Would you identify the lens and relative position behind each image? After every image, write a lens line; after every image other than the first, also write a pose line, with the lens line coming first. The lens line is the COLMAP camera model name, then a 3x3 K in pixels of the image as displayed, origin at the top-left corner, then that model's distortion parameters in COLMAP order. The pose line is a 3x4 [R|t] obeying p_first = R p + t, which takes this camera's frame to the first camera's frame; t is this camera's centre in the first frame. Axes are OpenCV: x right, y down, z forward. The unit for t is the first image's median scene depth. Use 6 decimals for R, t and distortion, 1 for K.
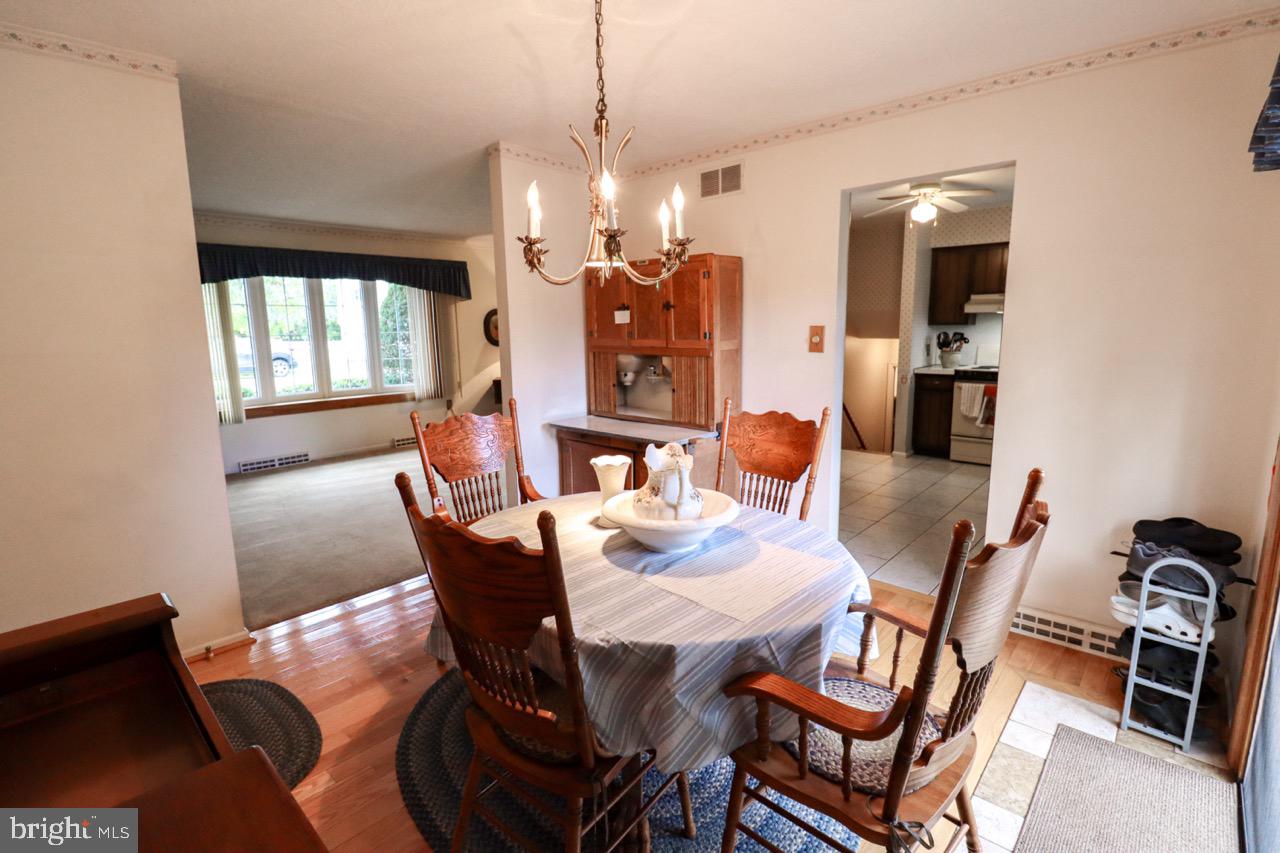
lens RADIAL K [[590.5, 0, 645.8], [0, 590.5, 419.0], [0, 0, 1]] dist [-0.013950, -0.000754]
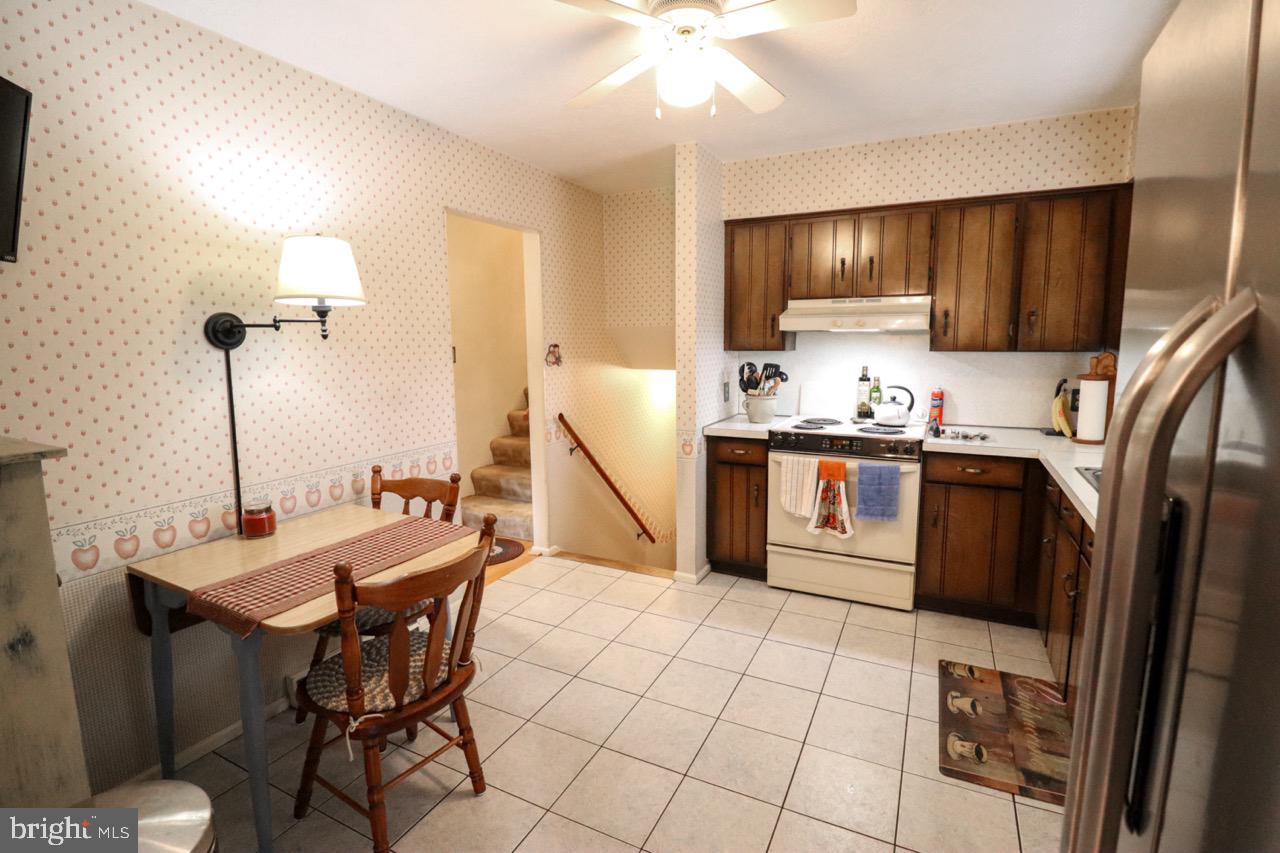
lens RADIAL K [[590.5, 0, 645.8], [0, 590.5, 419.0], [0, 0, 1]] dist [-0.013950, -0.000754]
pose [[0.959959, -0.029833, 0.278548, 0.244511], [0.038130, 0.998974, -0.024417, -0.082002], [-0.277534, 0.034061, 0.960112, 0.468667]]
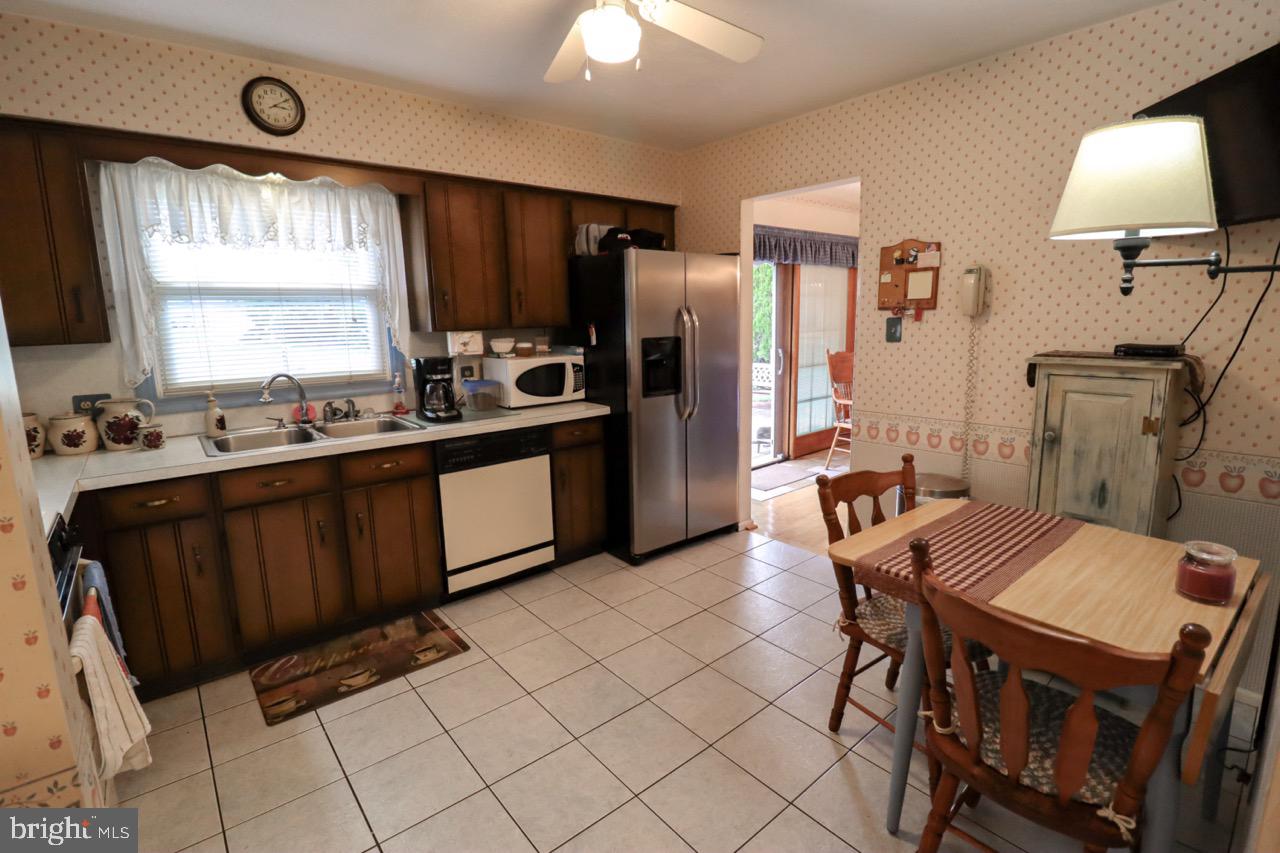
lens RADIAL K [[590.5, 0, 645.8], [0, 590.5, 419.0], [0, 0, 1]] dist [-0.013950, -0.000754]
pose [[-0.992729, 0.012152, 0.119756, 0.306149], [0.050741, 0.944424, 0.324790, -0.178614], [-0.109154, 0.328505, -0.938174, 1.076286]]
